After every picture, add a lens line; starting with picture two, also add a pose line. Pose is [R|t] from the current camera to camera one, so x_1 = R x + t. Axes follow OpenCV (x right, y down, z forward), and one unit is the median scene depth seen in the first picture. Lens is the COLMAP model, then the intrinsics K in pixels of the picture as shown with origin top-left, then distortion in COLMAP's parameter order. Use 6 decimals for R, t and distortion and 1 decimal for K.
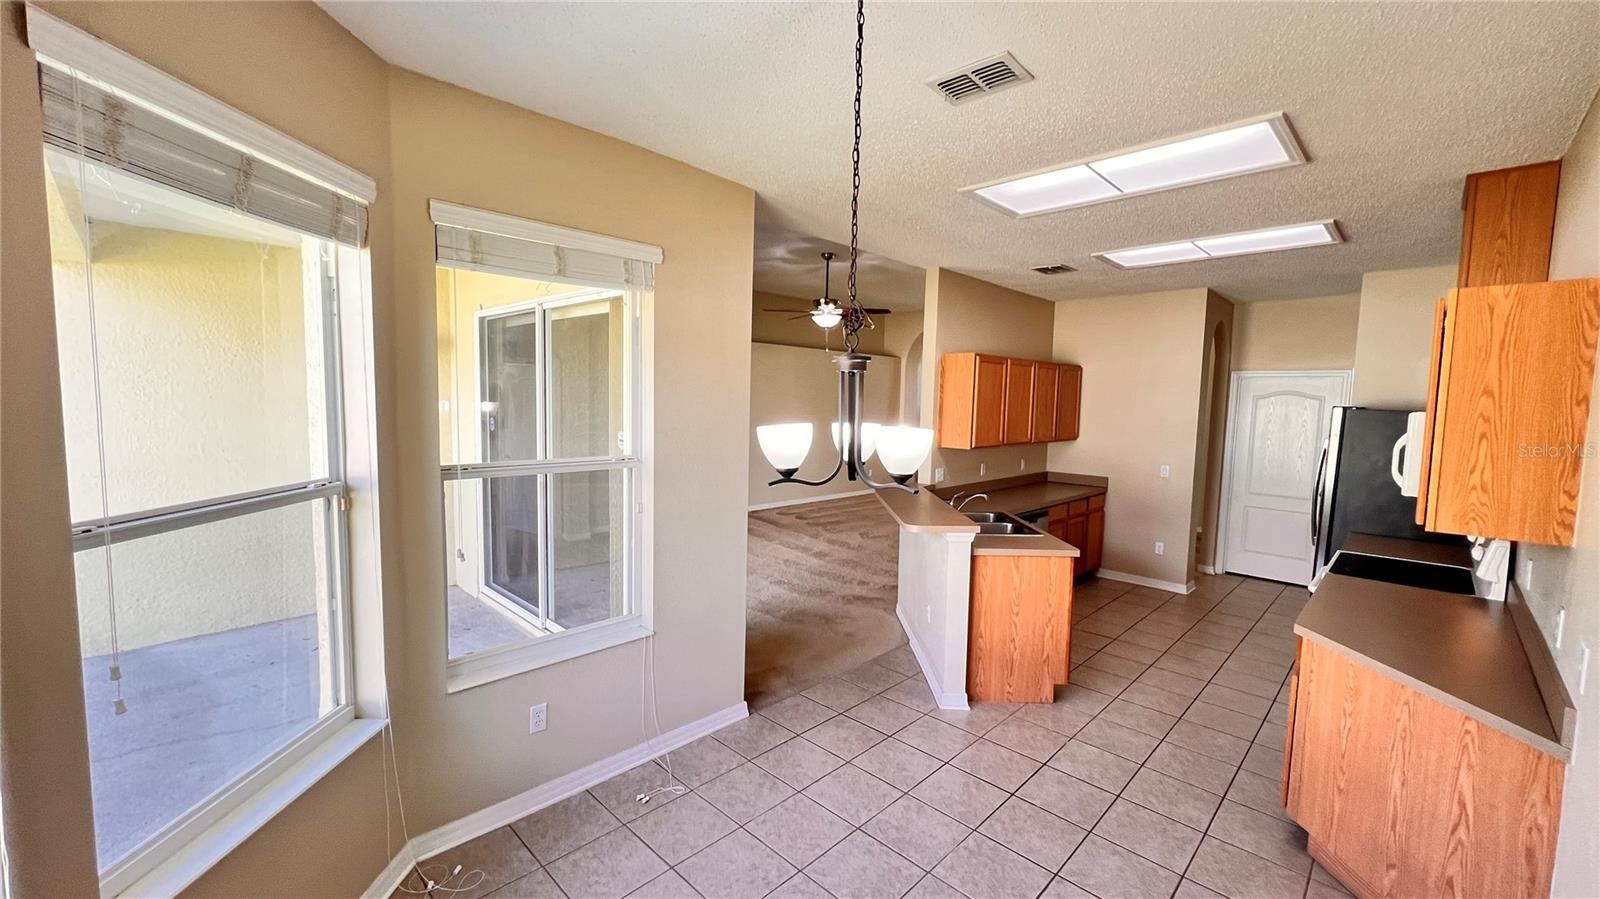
lens RADIAL K [[640.5, 0, 800.5], [0, 640.5, 452.5], [0, 0, 1]] dist [-0.000623, -0.000263]
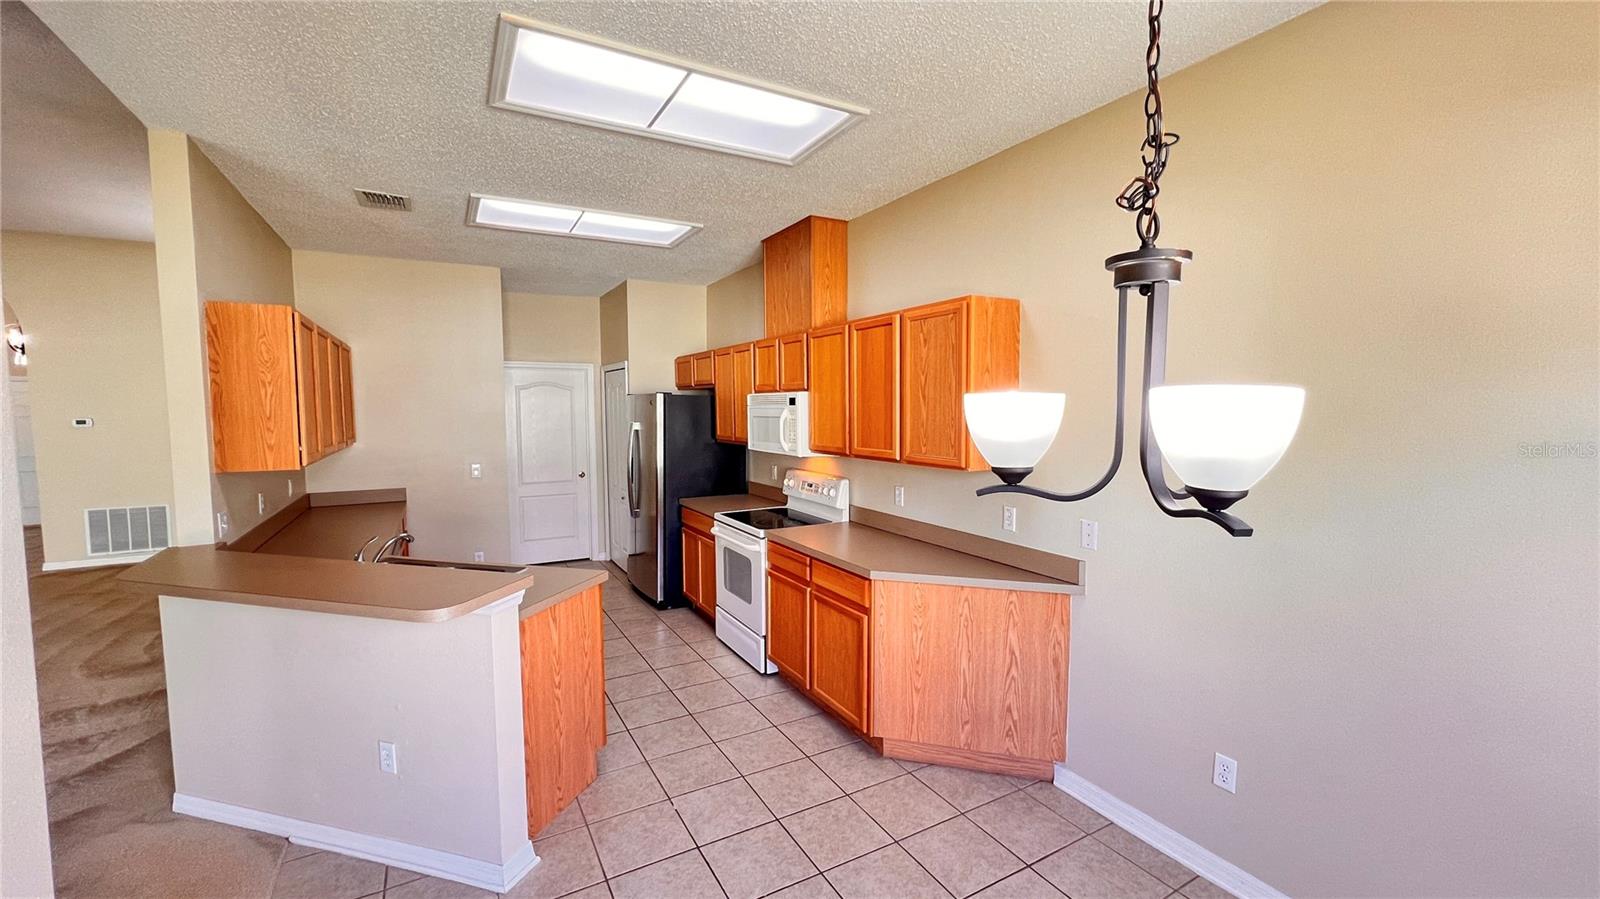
lens RADIAL K [[640.5, 0, 800.5], [0, 640.5, 452.5], [0, 0, 1]] dist [-0.000623, -0.000263]
pose [[0.277668, -0.091781, 0.956283, -0.304560], [0.091854, 0.993402, 0.068672, -0.031811], [-0.956276, 0.068770, 0.284267, 0.679851]]
